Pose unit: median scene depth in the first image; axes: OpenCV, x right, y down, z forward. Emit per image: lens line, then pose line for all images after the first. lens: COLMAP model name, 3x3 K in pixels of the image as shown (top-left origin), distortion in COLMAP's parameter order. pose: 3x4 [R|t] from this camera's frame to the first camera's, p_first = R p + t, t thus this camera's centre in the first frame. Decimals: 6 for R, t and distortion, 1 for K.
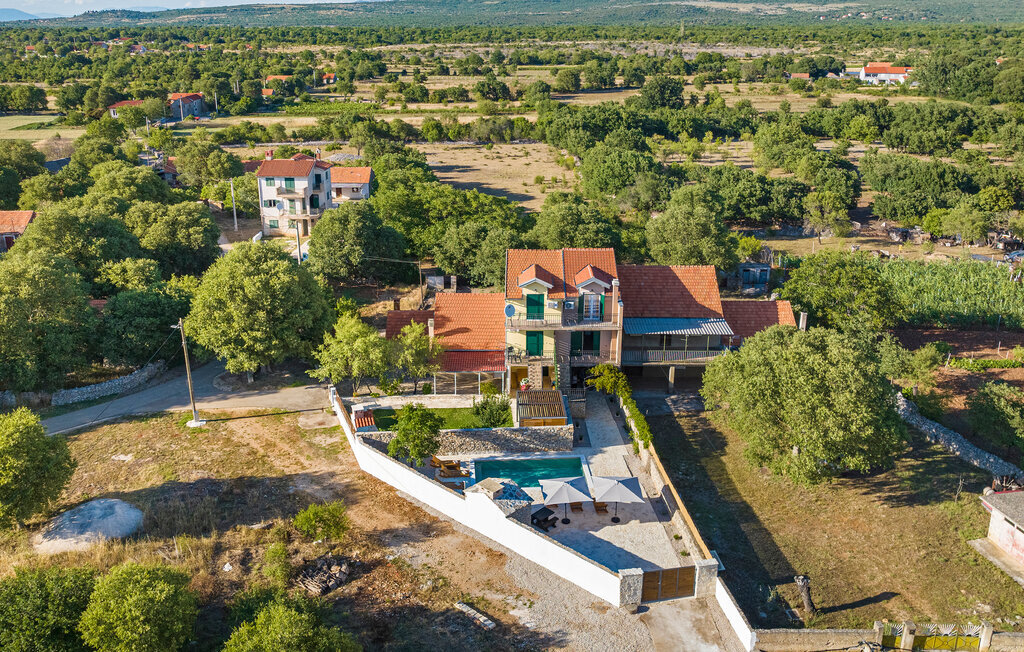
lens RADIAL K [[796.2, 0, 465.3], [0, 796.2, 325.6], [0, 0, 1]] dist [-0.011335, -0.004723]
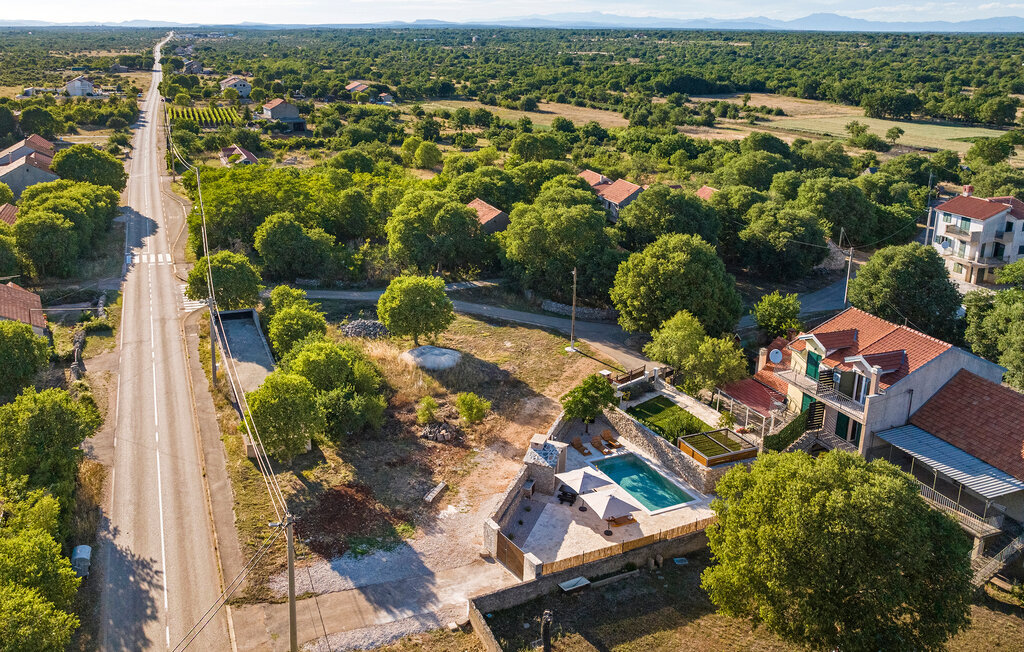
lens RADIAL K [[796.2, 0, 465.3], [0, 796.2, 325.6], [0, 0, 1]] dist [-0.011335, -0.004723]
pose [[0.398392, 0.329636, -0.855935, 0.652739], [-0.338924, 0.920048, 0.196576, -0.103748], [0.852300, 0.211782, 0.478261, 0.207845]]
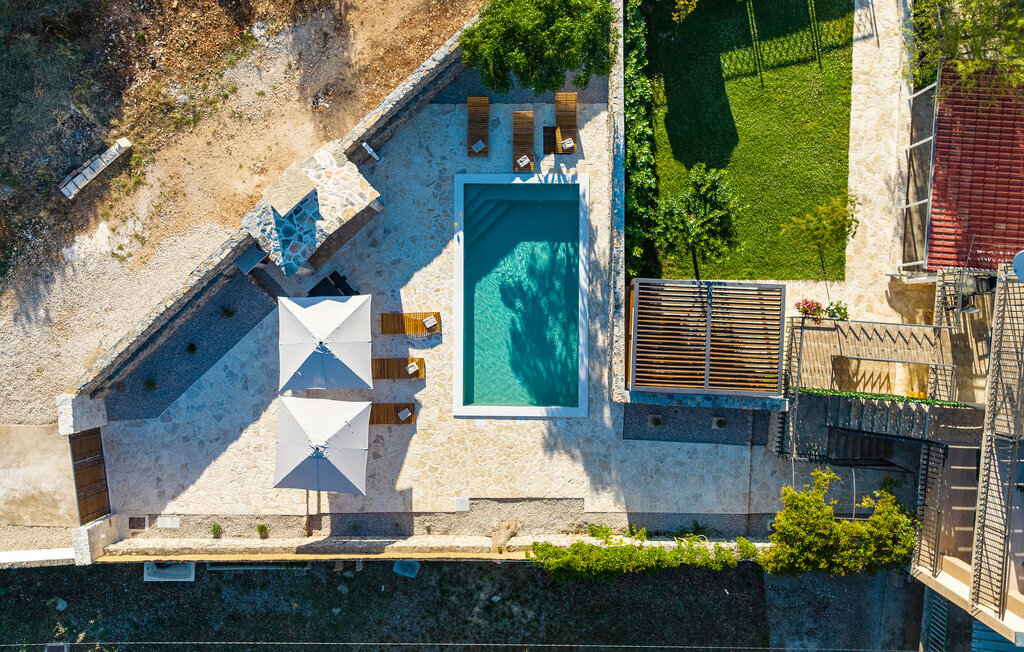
lens RADIAL K [[796.2, 0, 465.3], [0, 796.2, 325.6], [0, 0, 1]] dist [-0.011335, -0.004723]
pose [[-0.031405, 0.999478, -0.007609, 0.081728], [-0.324569, -0.002998, 0.945857, -0.205456], [0.945341, 0.032174, 0.324493, 0.649525]]
